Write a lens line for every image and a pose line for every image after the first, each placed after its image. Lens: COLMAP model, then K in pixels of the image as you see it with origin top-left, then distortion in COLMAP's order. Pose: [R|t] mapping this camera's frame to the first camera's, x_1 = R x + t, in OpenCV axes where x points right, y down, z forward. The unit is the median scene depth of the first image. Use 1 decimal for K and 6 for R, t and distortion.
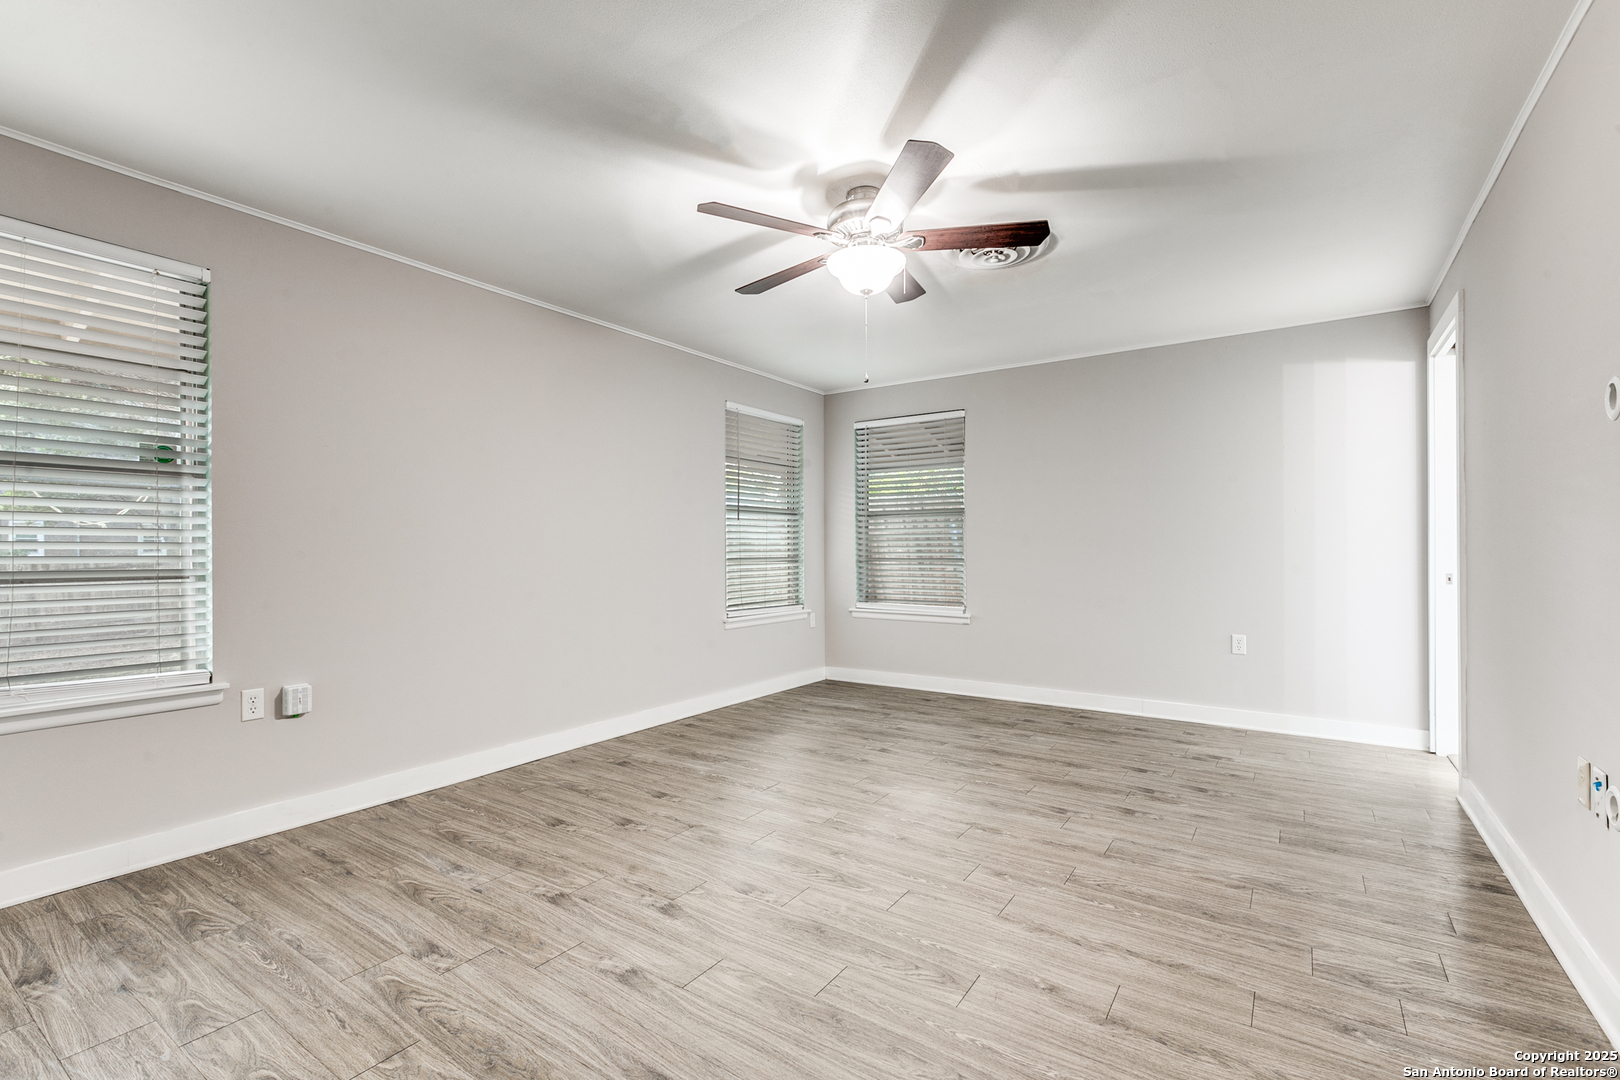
lens RADIAL K [[721.5, 0, 801.2], [0, 721.5, 546.4], [0, 0, 1]] dist [0.000343, -0.000267]
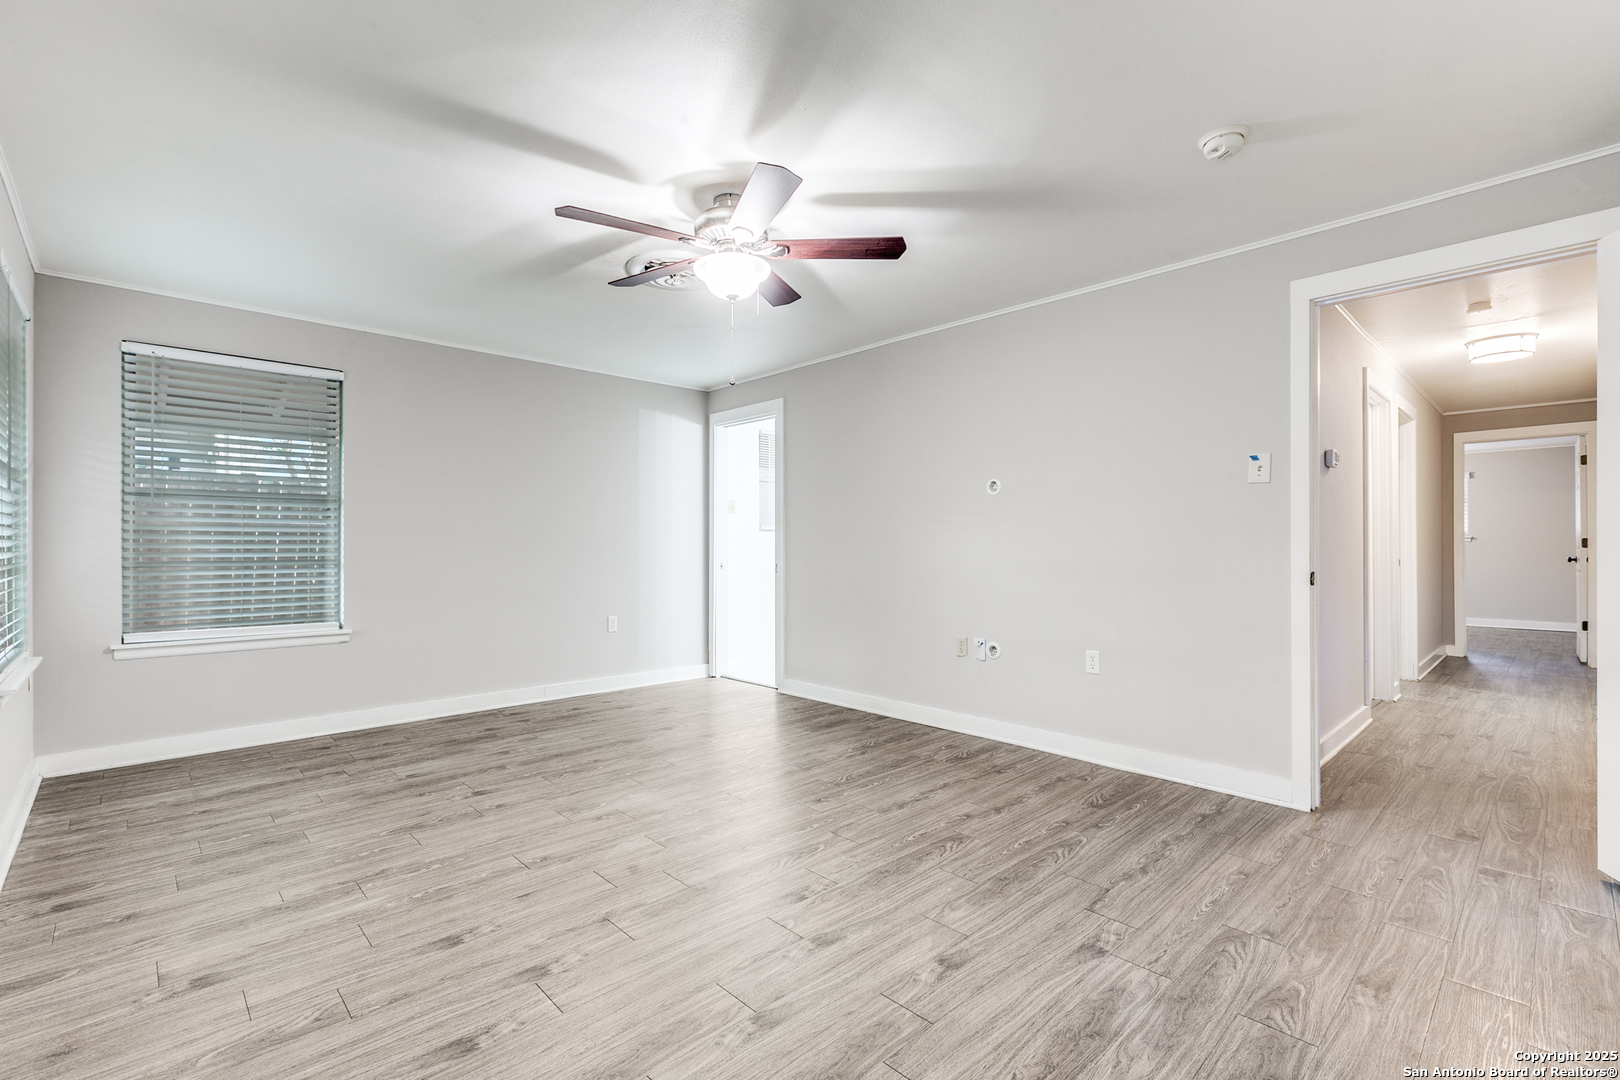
lens RADIAL K [[721.5, 0, 801.2], [0, 721.5, 546.4], [0, 0, 1]] dist [0.000343, -0.000267]
pose [[0.209255, 0.001192, 0.977860, -0.795692], [-0.003605, 0.999993, -0.000447, 0.001434], [-0.977855, -0.003432, 0.209258, 0.612879]]
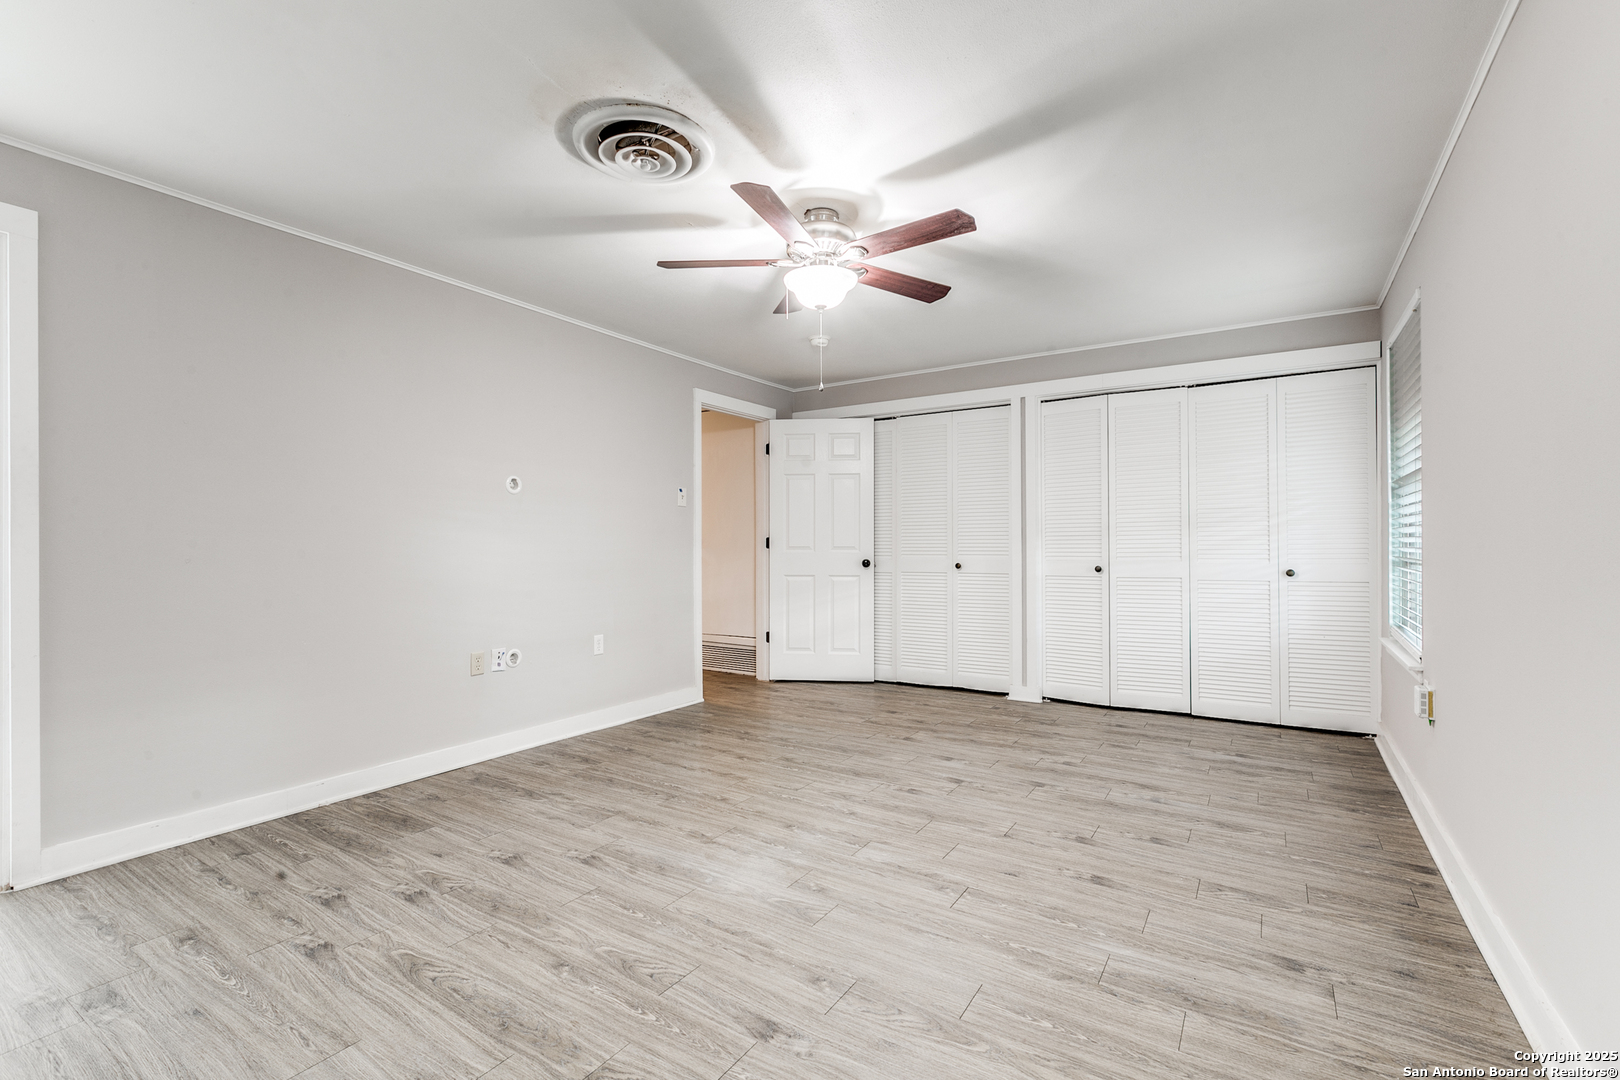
lens RADIAL K [[721.9, 0, 810.0], [0, 721.9, 540.0], [0, 0, 1]] dist [-0.000422, -0.000165]
pose [[-0.999268, 0.006964, -0.037609, 0.132783], [0.007416, 0.999902, -0.011886, 0.006516], [0.037522, -0.012156, -0.999222, 1.846062]]
